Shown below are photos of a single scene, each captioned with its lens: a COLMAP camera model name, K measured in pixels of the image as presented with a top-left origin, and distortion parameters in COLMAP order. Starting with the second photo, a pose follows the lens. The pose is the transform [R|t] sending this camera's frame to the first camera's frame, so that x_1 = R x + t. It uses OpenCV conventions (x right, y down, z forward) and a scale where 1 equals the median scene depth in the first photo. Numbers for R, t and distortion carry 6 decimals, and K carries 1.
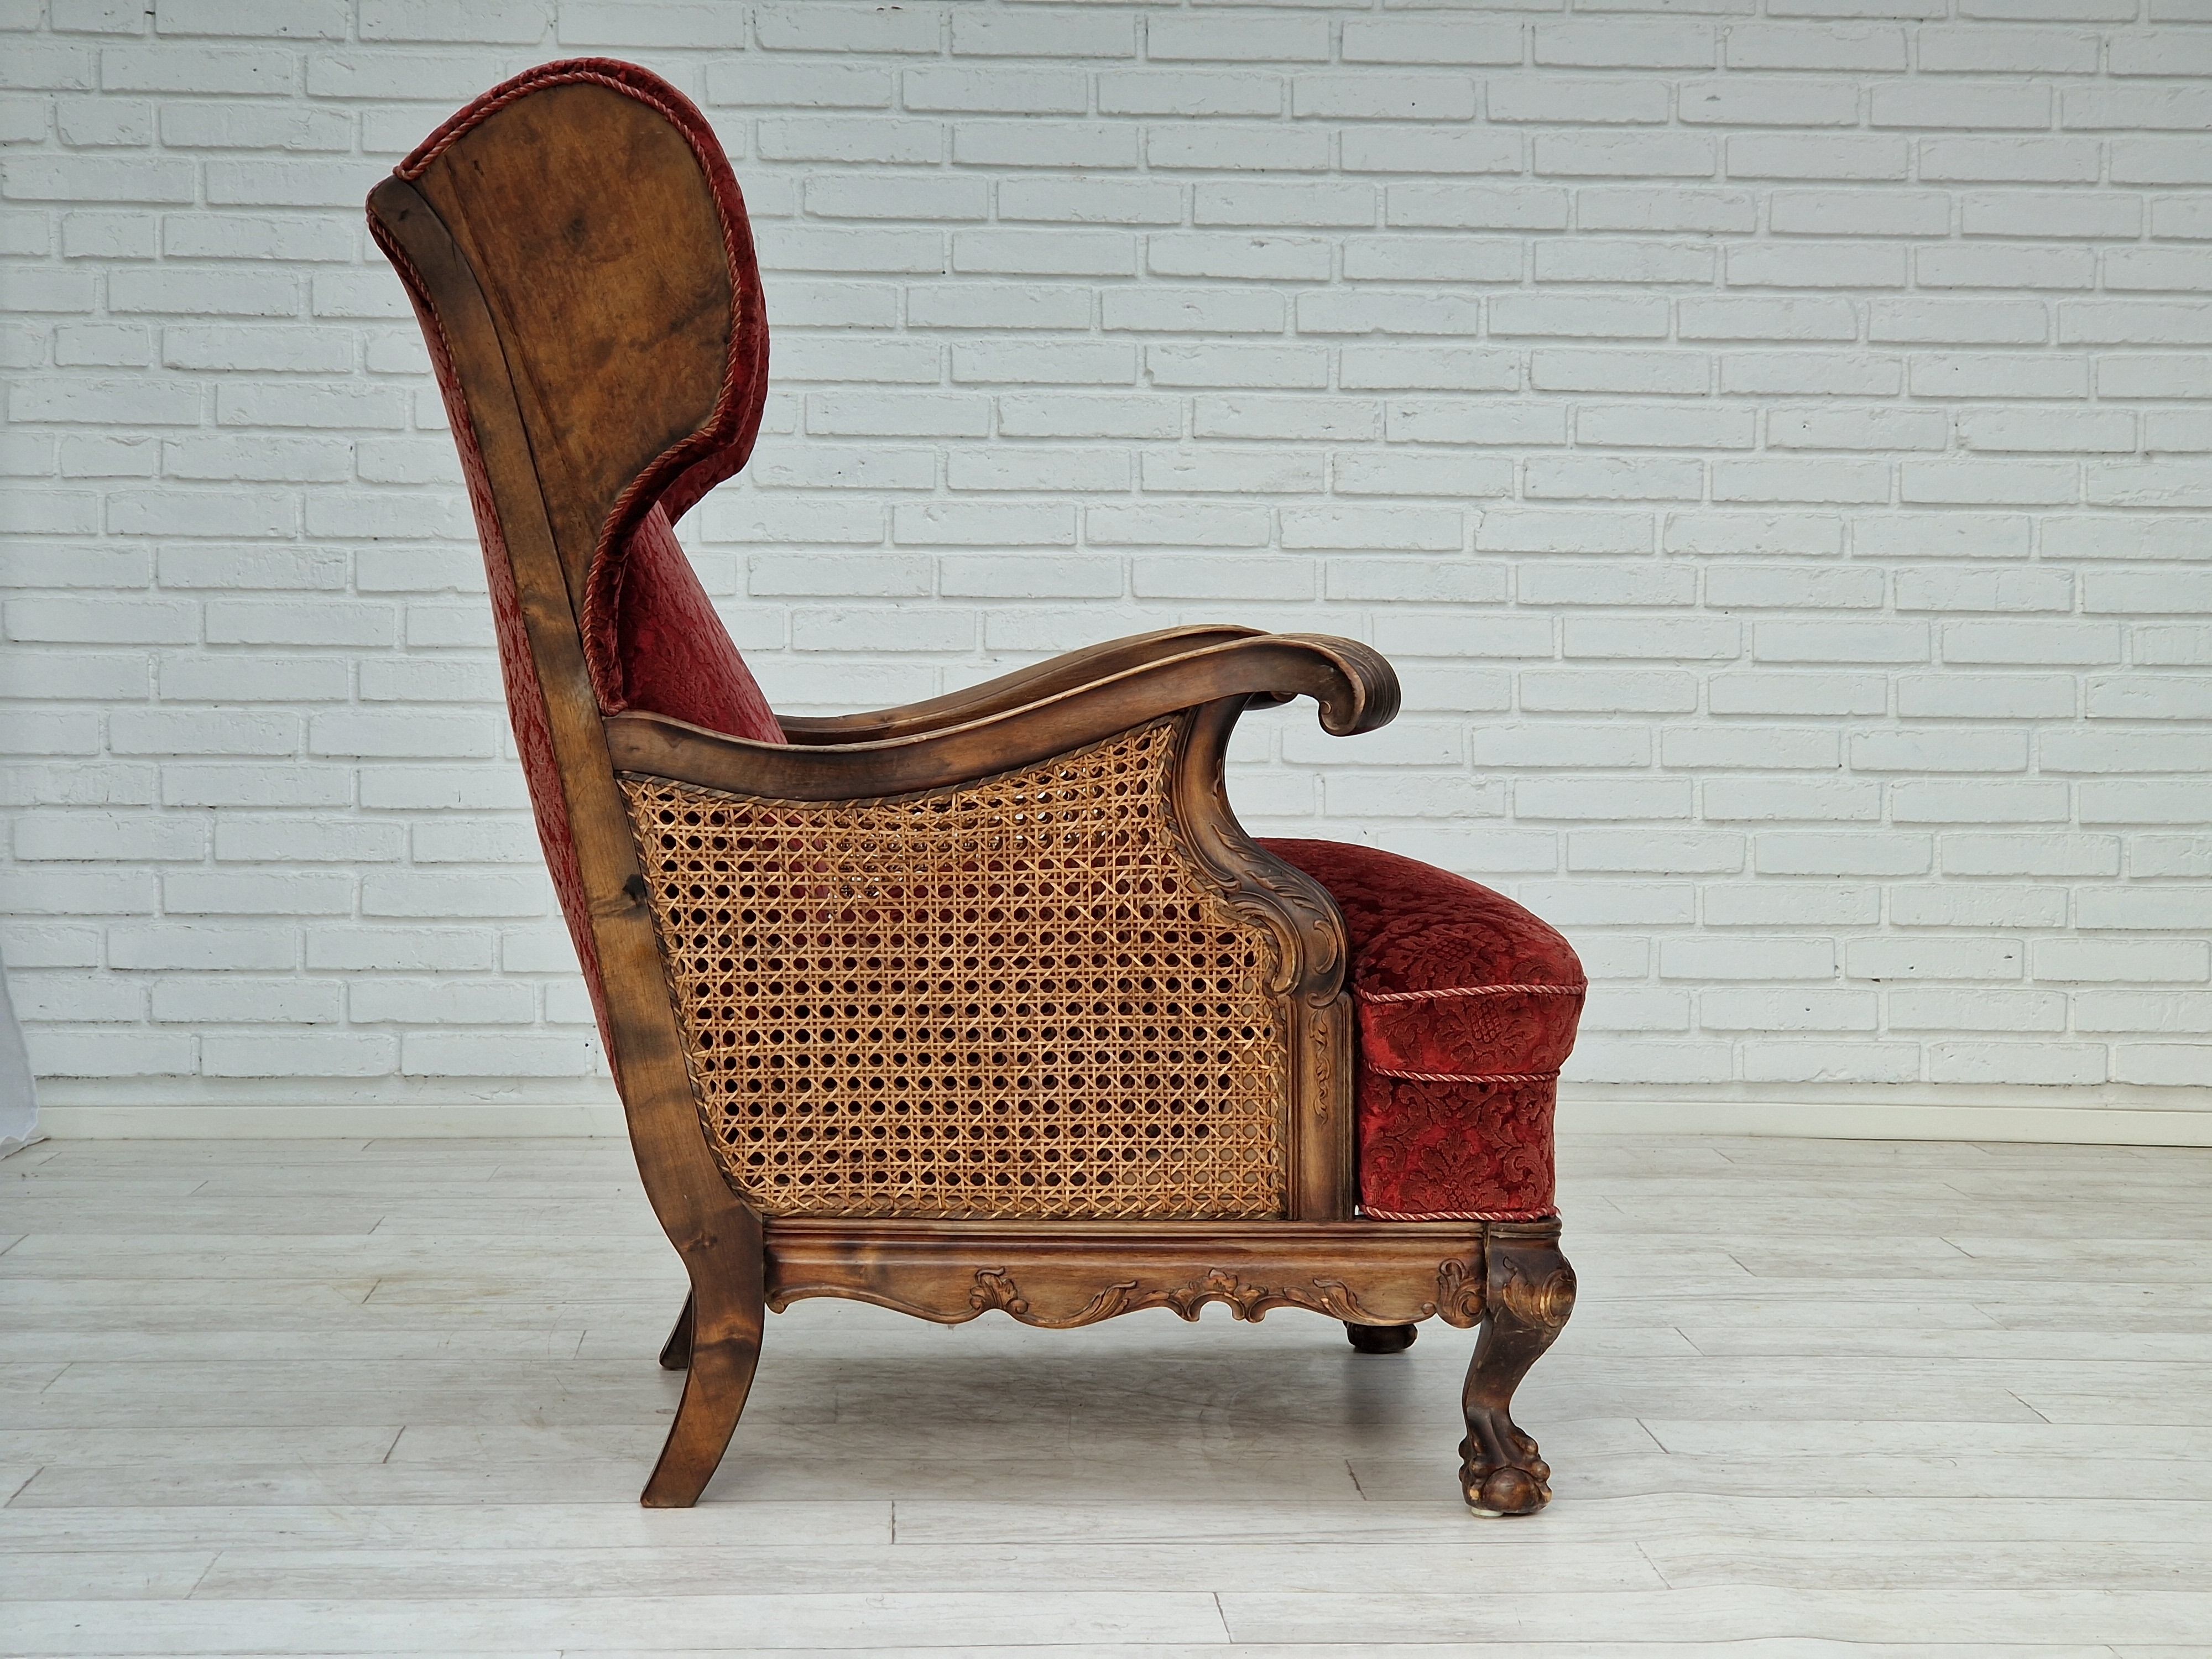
lens RADIAL K [[4254.8, 0, 1161.6], [0, 4254.8, 906.1], [0, 0, 1]] dist [0.030452, 0.460320]
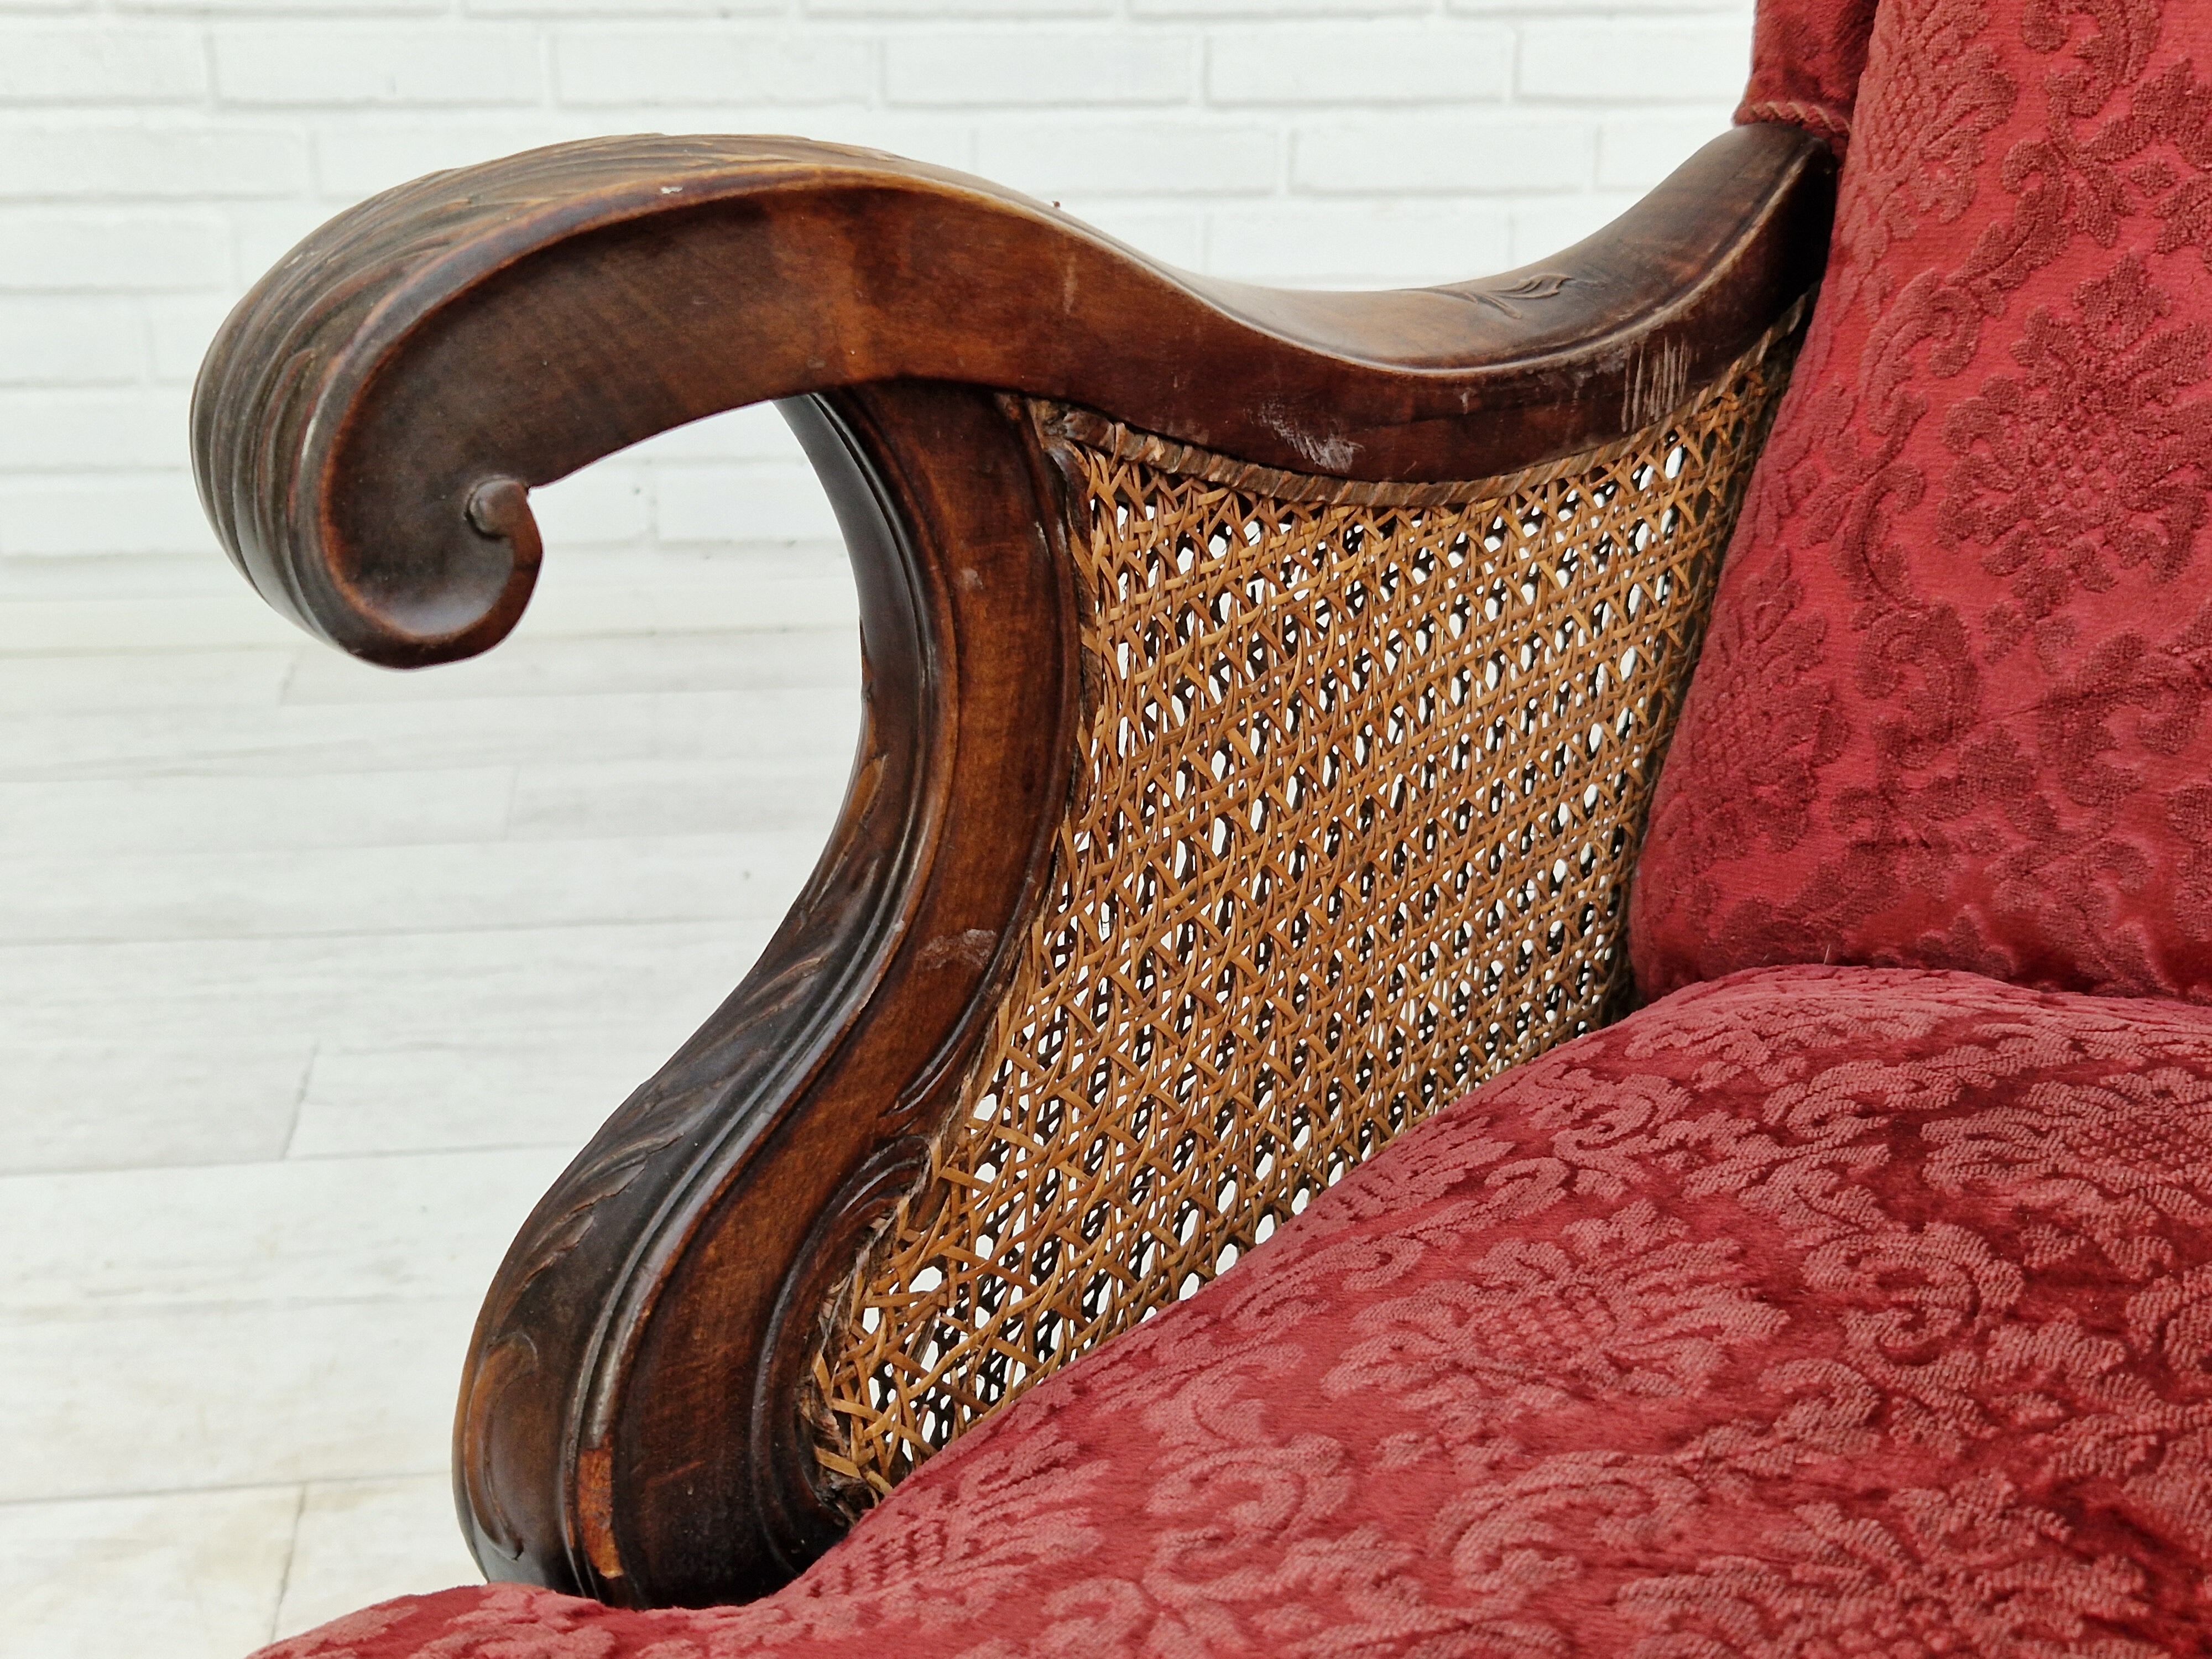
lens RADIAL K [[2871.2, 0, 1102.3], [0, 2871.2, 864.2], [0, 0, 1]] dist [0.137964, -0.215072]
pose [[0.997873, -0.023685, 0.060728, -0.094414], [0.002924, 0.946972, 0.321302, -0.052177], [-0.065118, -0.320442, 0.945027, 0.582782]]
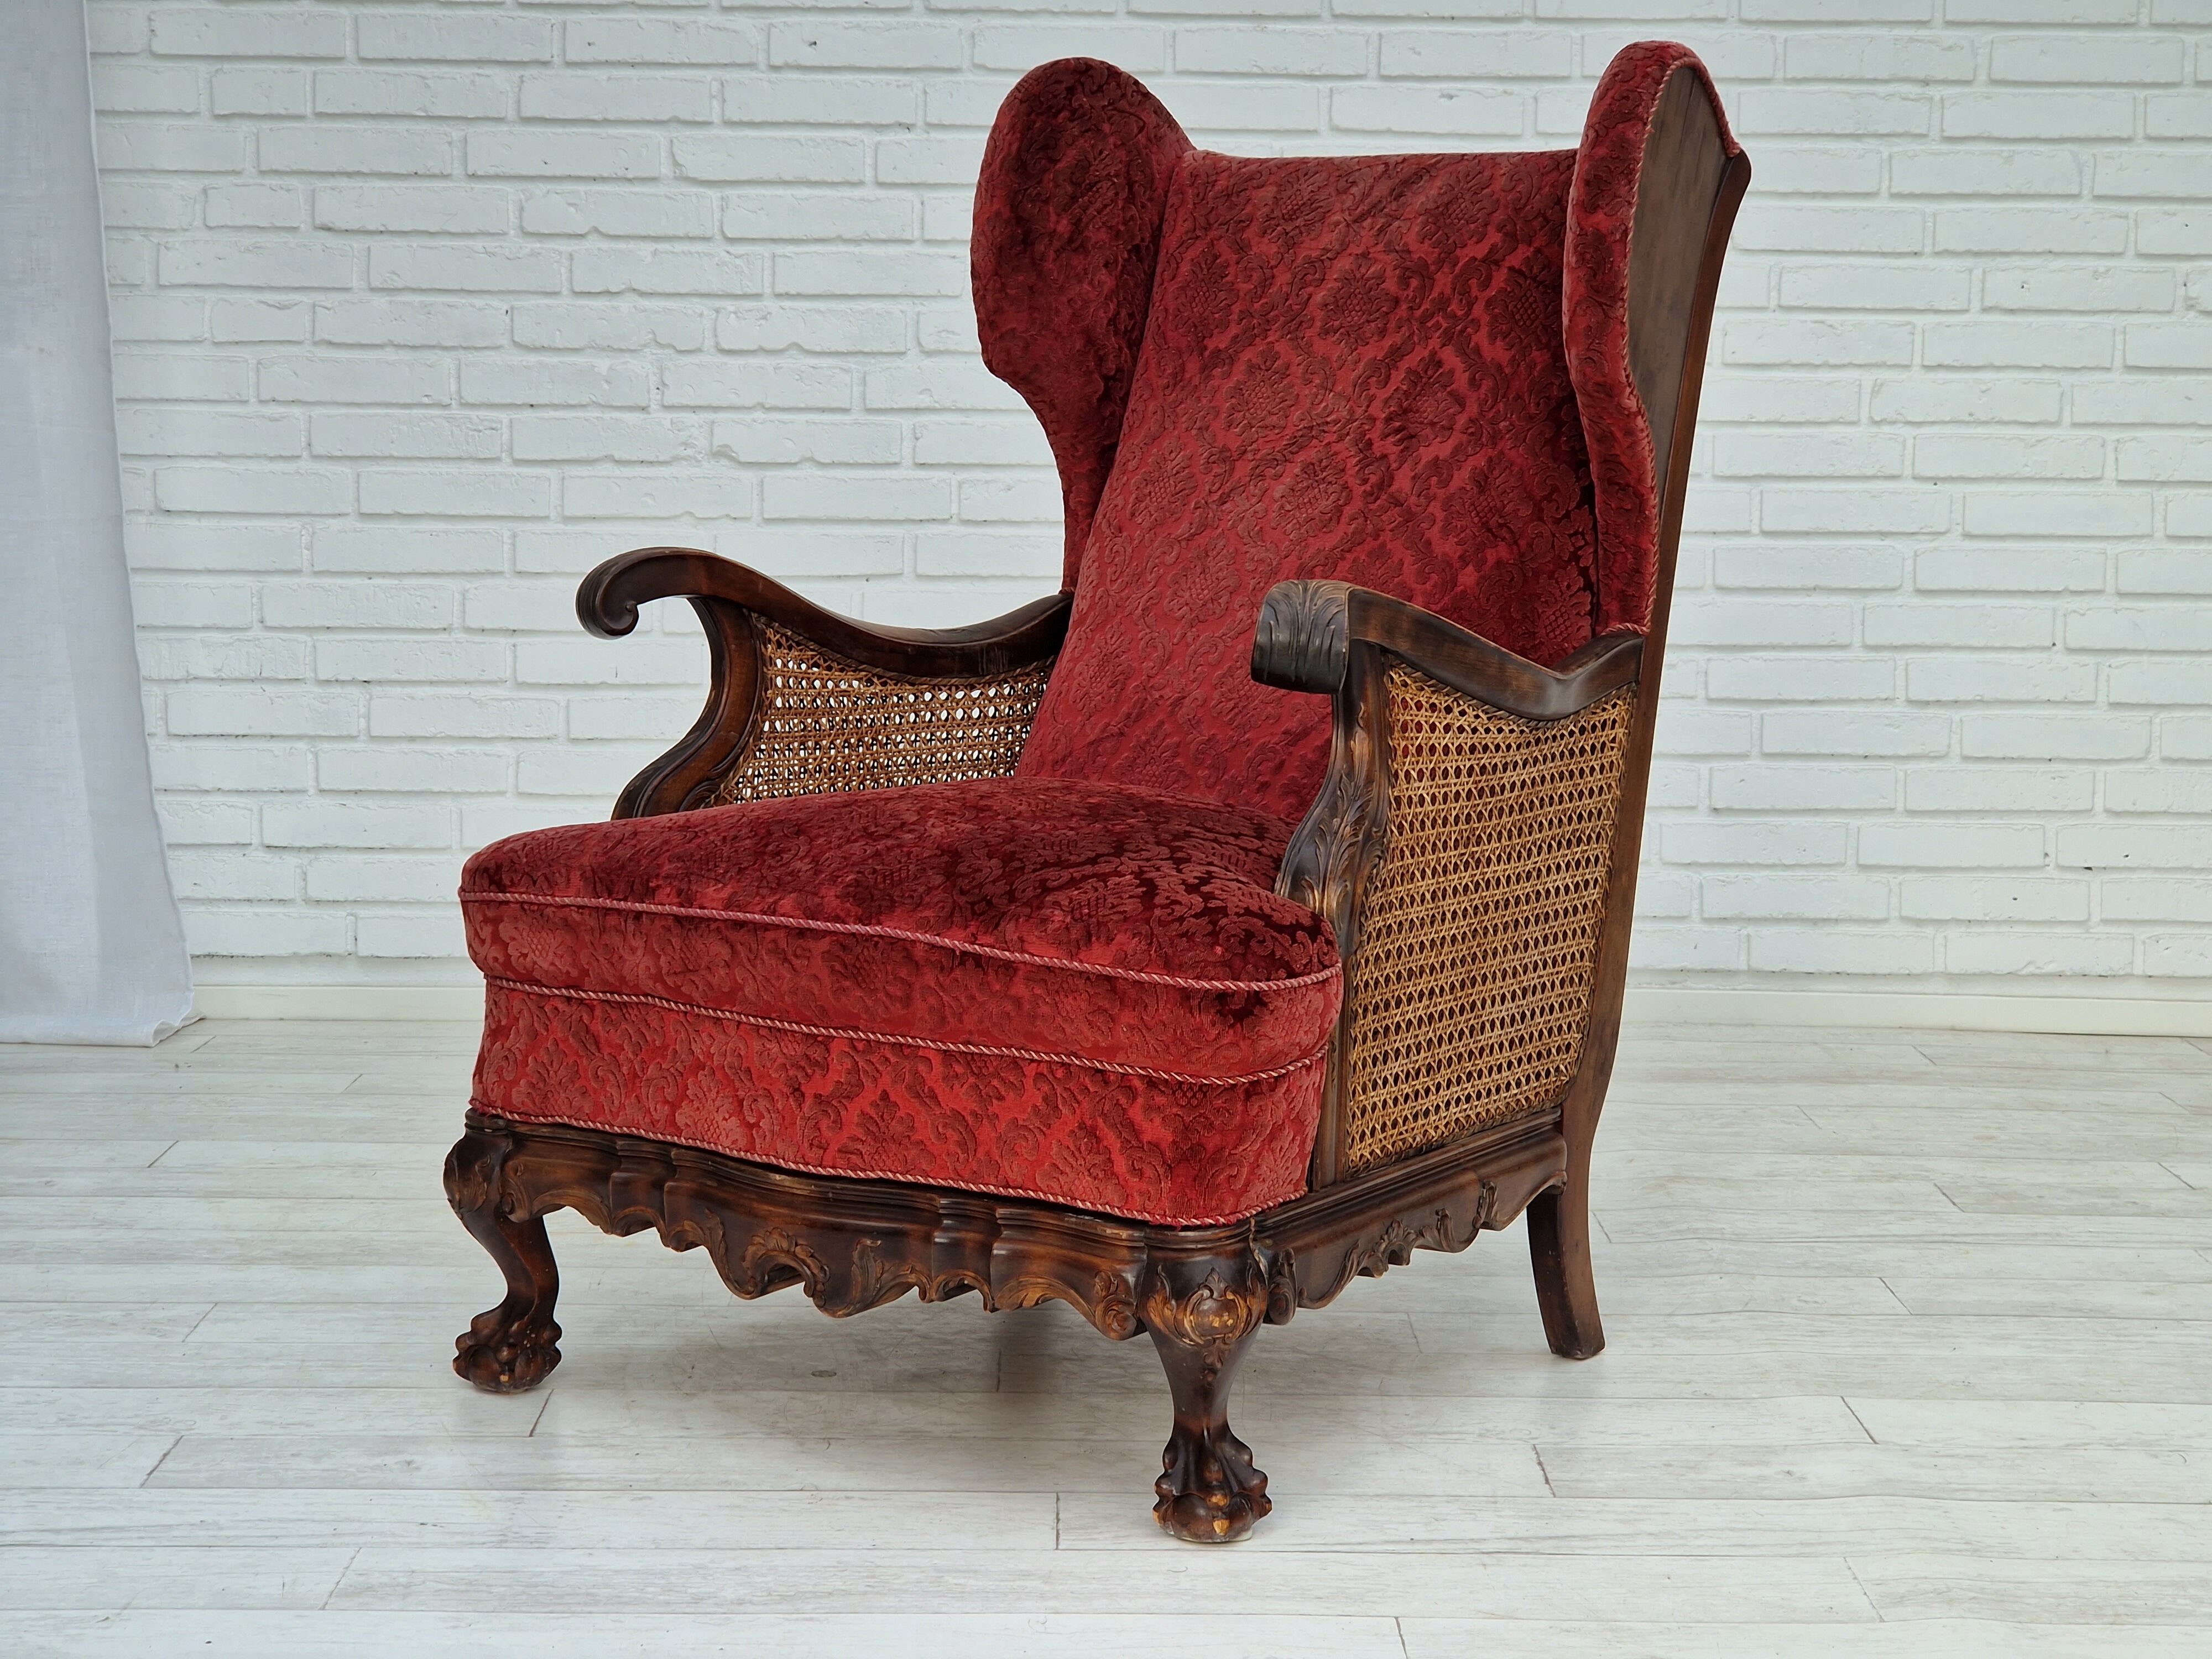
lens RADIAL K [[4250.2, 0, 1113.4], [0, 4250.2, 886.5], [0, 0, 1]] dist [0.067601, 0.118782]
pose [[0.998666, 0.007876, -0.051035, -0.001826], [-0.005254, 0.998669, 0.051314, -0.027250], [0.051371, -0.050978, 0.997378, 0.034492]]
